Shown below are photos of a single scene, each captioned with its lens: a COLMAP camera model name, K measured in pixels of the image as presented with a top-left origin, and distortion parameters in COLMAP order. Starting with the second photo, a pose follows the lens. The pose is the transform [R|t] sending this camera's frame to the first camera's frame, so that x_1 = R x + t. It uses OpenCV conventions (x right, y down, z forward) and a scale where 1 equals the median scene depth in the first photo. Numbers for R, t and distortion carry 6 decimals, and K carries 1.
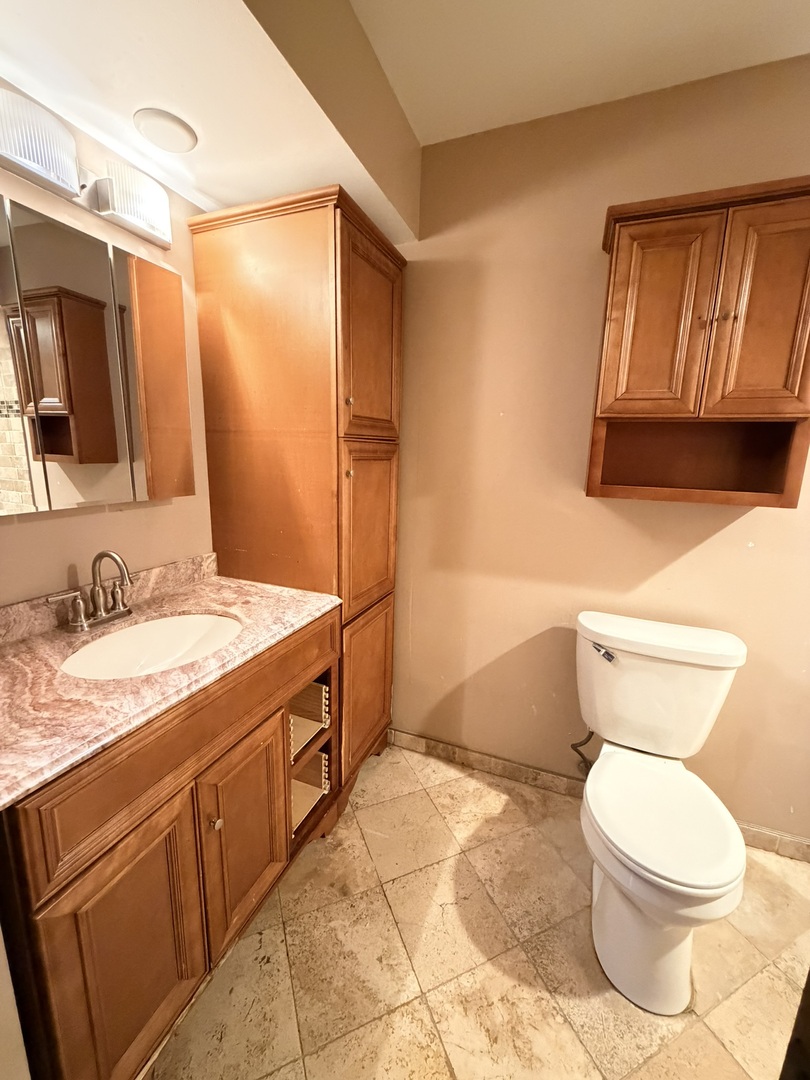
lens RADIAL K [[429.1, 0, 404.9], [0, 429.1, 536.4], [0, 0, 1]] dist [-0.000176, 0.000077]
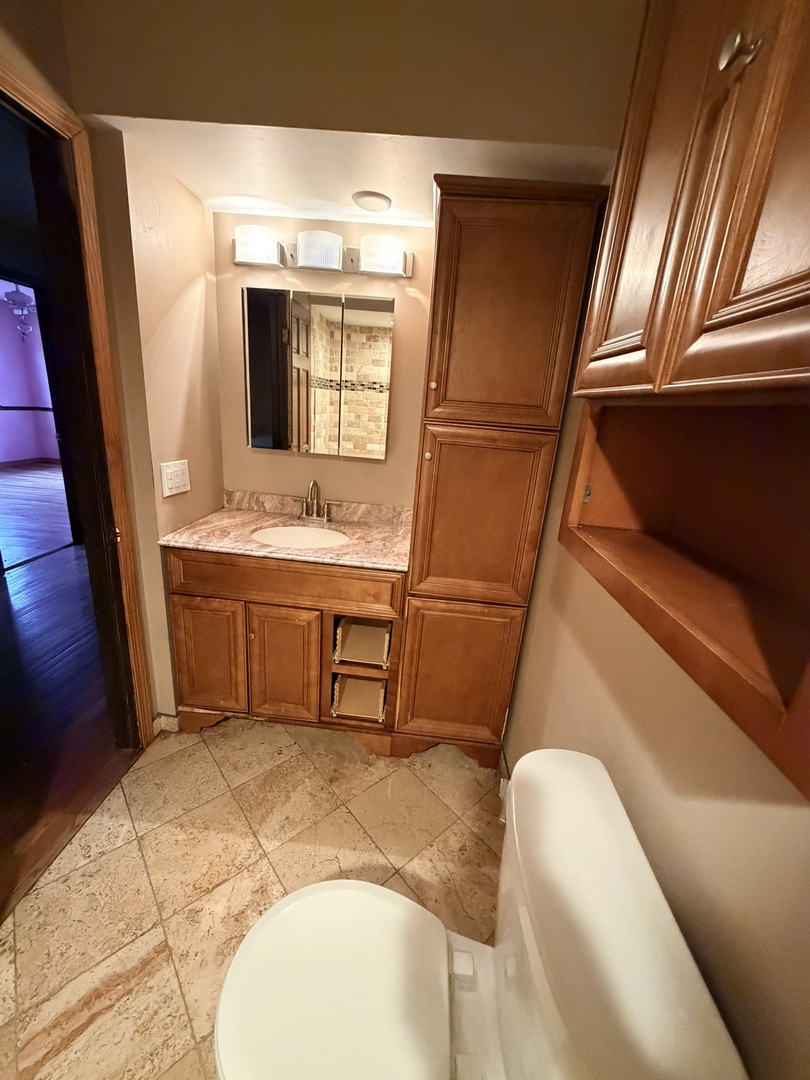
lens RADIAL K [[429.1, 0, 402.2], [0, 429.1, 535.6], [0, 0, 1]] dist [-0.000176, 0.000077]
pose [[0.308385, 0.277735, -0.909814, 0.976140], [-0.257821, 0.945033, 0.201097, -0.179209], [0.915657, 0.172554, 0.363040, 0.678845]]
